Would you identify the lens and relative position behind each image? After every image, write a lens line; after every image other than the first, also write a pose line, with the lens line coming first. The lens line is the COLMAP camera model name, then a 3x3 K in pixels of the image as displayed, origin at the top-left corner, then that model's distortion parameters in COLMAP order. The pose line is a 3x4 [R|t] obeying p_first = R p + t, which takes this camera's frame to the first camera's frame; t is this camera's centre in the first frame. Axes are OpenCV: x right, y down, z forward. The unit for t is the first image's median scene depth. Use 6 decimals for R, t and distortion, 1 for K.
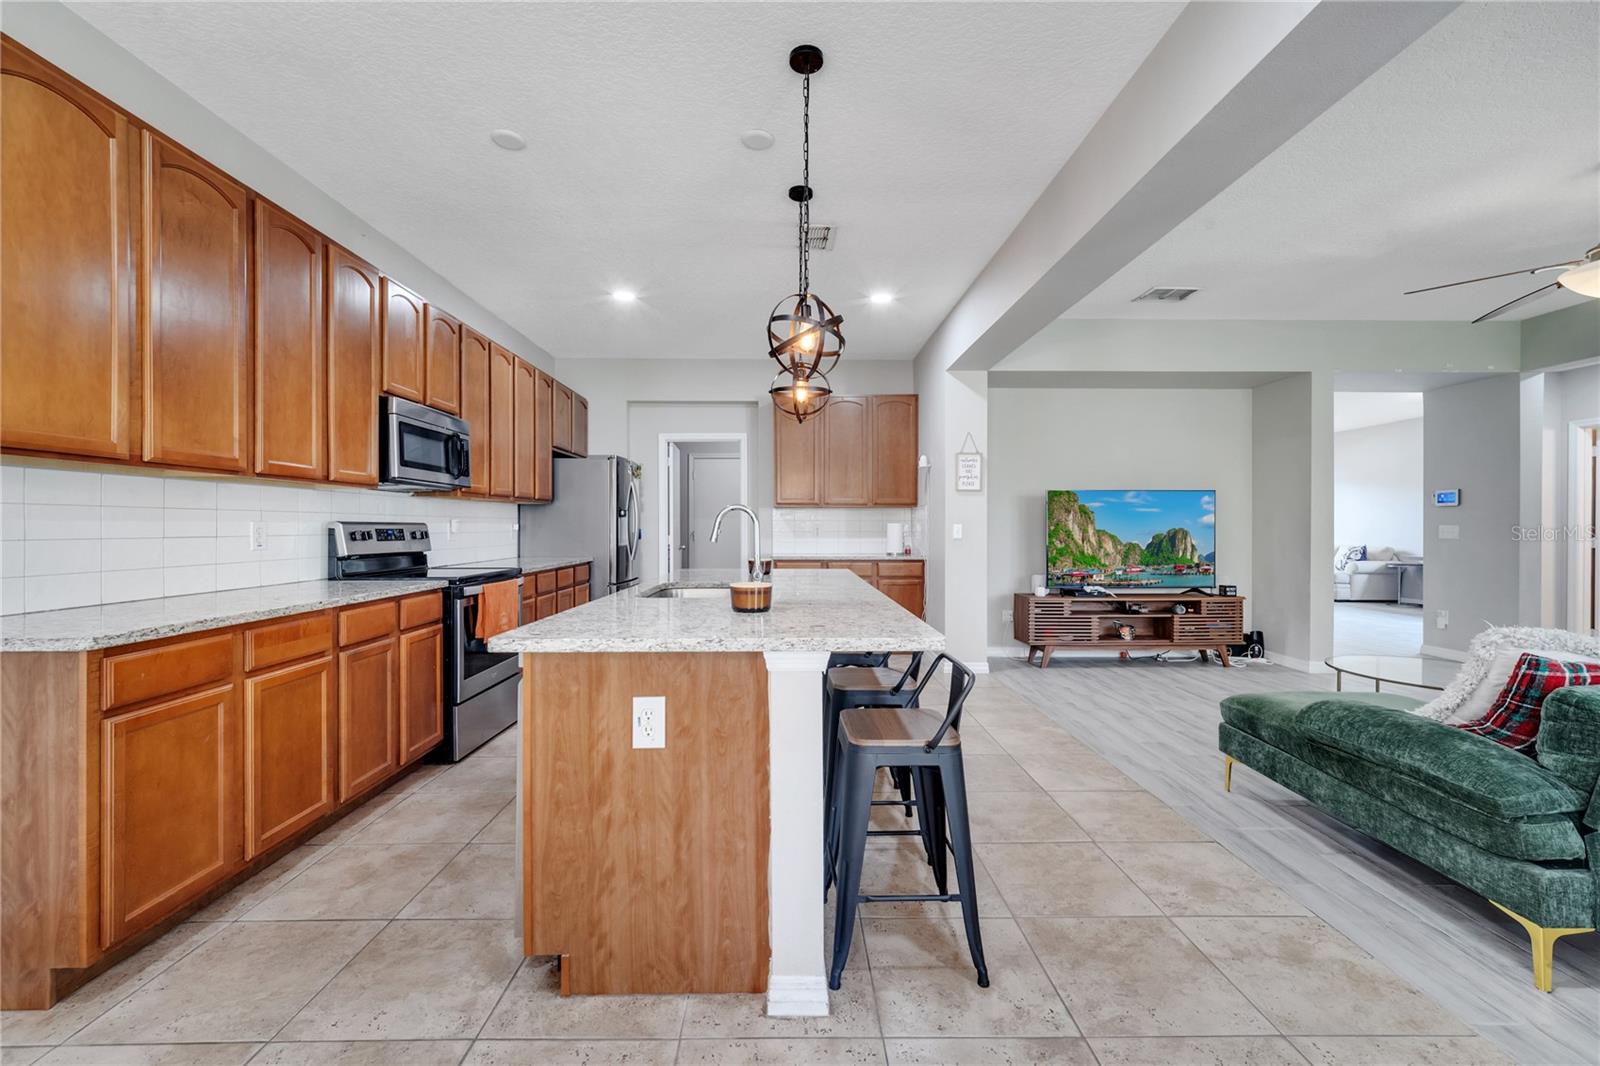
lens RADIAL K [[650.7, 0, 797.8], [0, 650.7, 527.3], [0, 0, 1]] dist [0.001719, 0.000033]
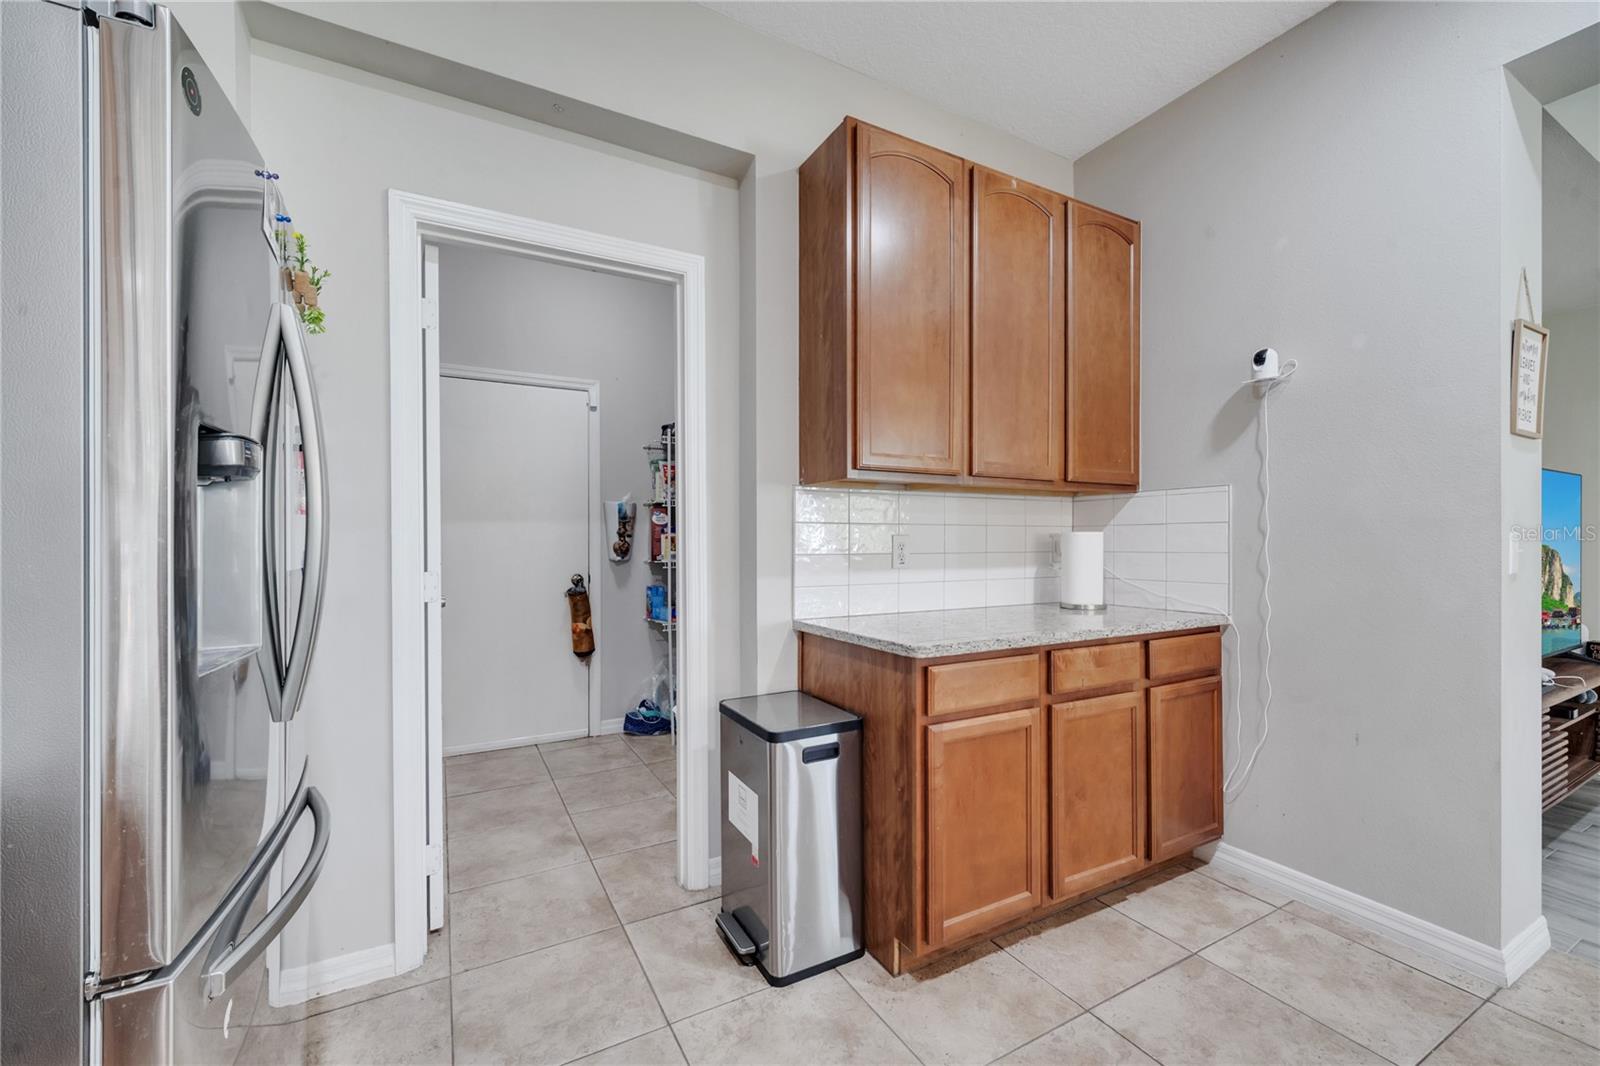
lens RADIAL K [[644.2, 0, 792.0], [0, 644.2, 540.6], [0, 0, 1]] dist [0.002400, -0.000198]
pose [[0.886823, -0.002794, 0.462100, -0.245977], [0.003211, 0.999995, -0.000117, -0.001236], [-0.462098, 0.001588, 0.886828, 0.886975]]
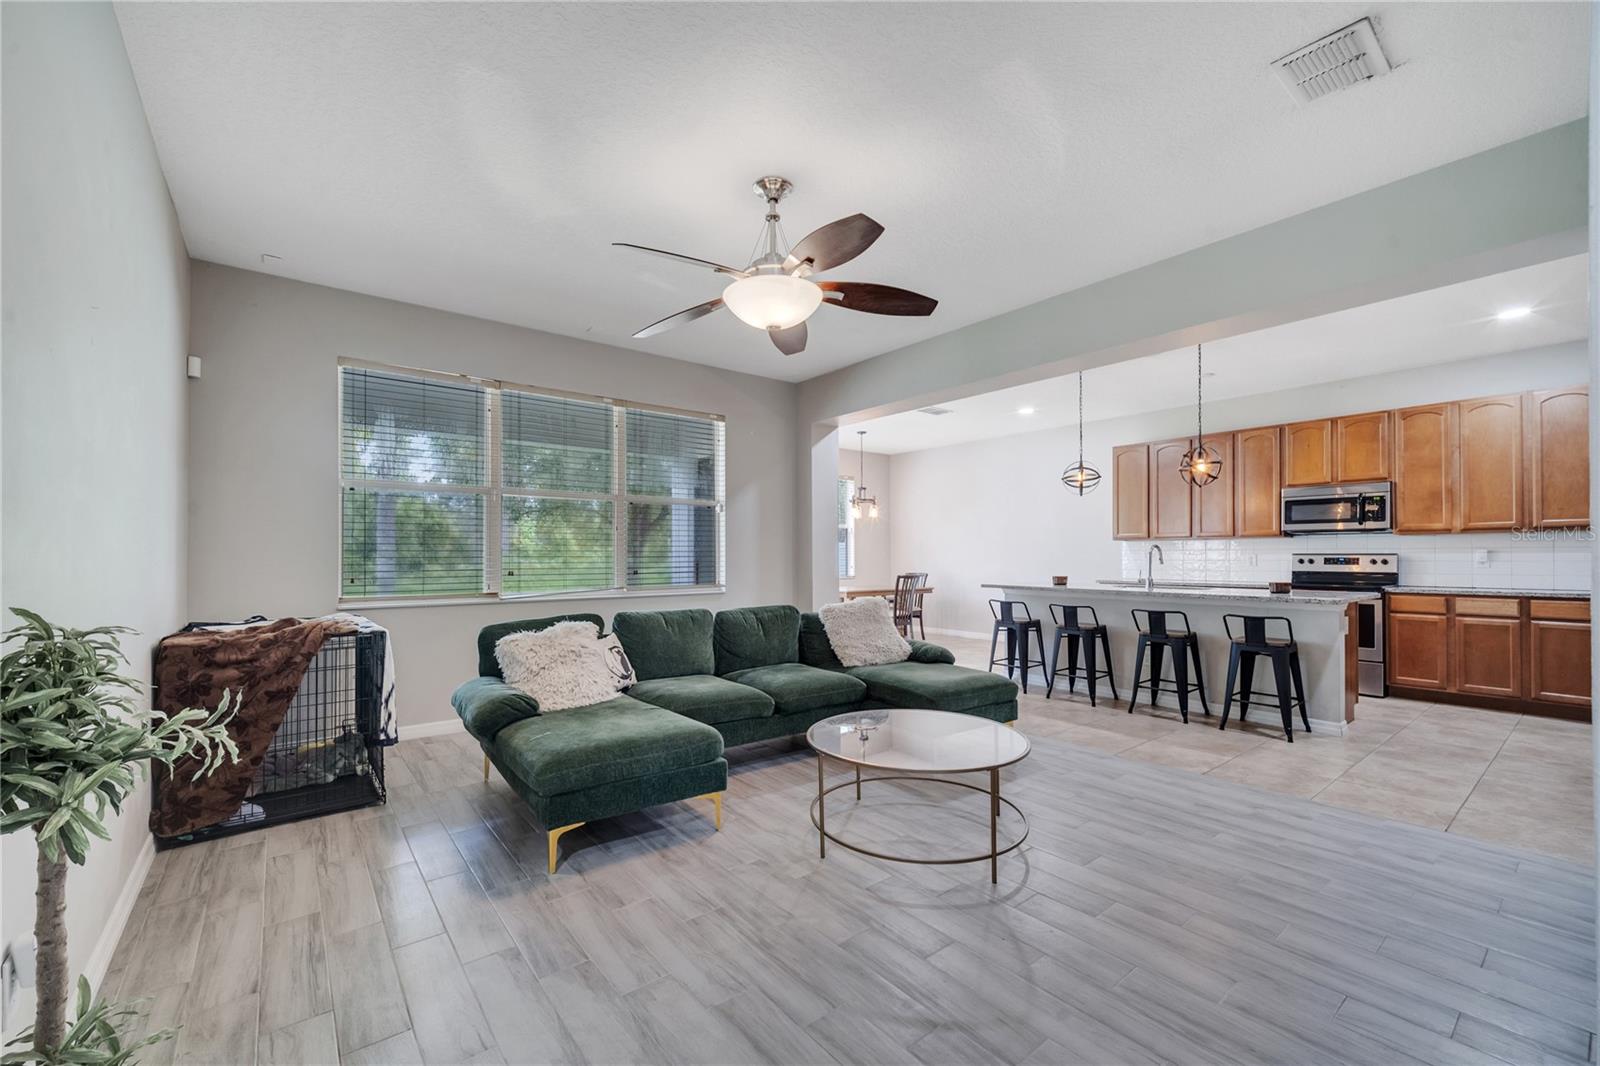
lens RADIAL K [[646.7, 0, 794.7], [0, 646.7, 557.3], [0, 0, 1]] dist [0.000532, -0.000075]
pose [[-0.793574, 0.000620, -0.608474, 1.039637], [0.000645, 1.000000, 0.000178, 0.000771], [0.608474, -0.000251, -0.793574, 1.011933]]
